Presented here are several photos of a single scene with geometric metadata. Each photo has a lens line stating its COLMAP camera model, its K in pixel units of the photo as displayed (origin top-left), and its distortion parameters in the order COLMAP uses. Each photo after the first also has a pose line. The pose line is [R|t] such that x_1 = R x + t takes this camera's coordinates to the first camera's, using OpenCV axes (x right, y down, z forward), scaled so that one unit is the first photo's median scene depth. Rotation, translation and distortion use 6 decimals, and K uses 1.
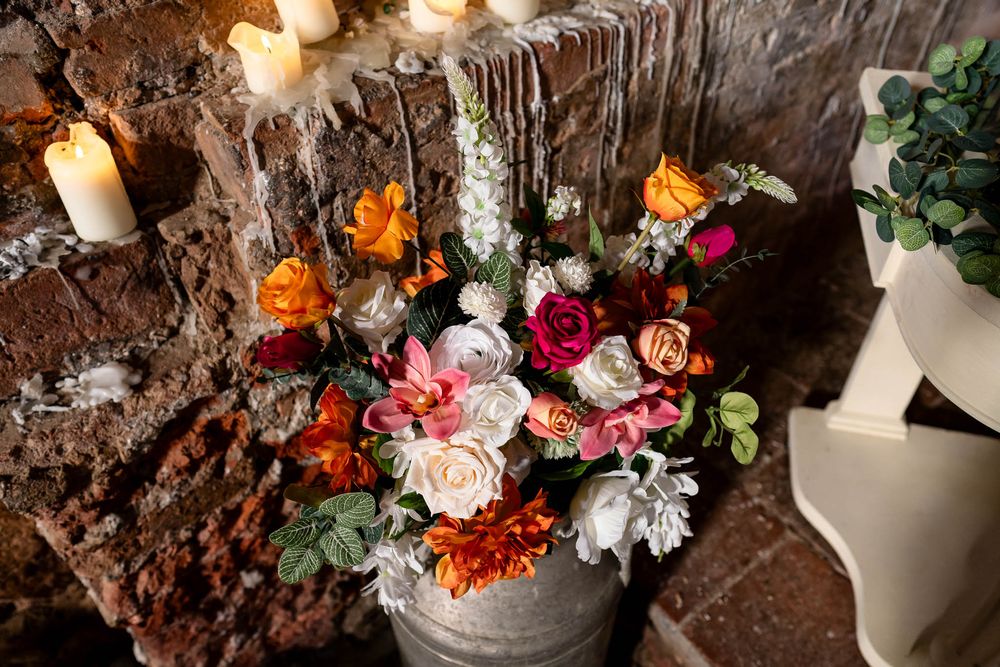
lens RADIAL K [[706.9, 0, 500.0], [0, 706.9, 333.5], [0, 0, 1]] dist [0.000175, 0.000352]
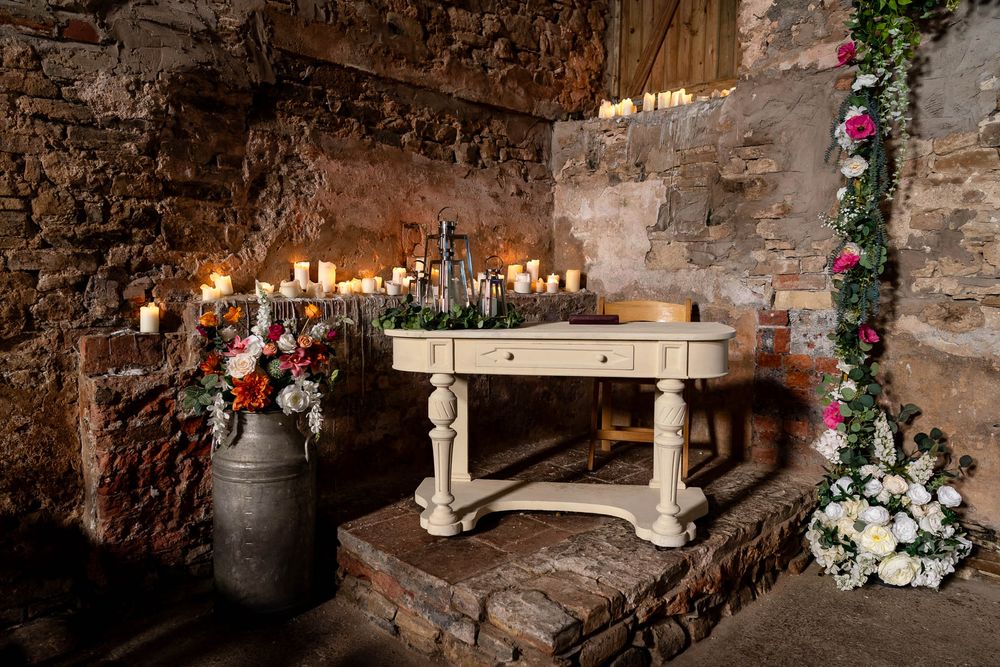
lens RADIAL K [[677.8, 0, 498.9], [0, 677.8, 329.8], [0, 0, 1]] dist [-0.001798, 0.001188]
pose [[0.992059, 0.021022, 0.124006, 0.633756], [0.060526, 0.784473, -0.617202, 1.775685], [-0.110254, 0.619806, 0.776971, -1.550667]]
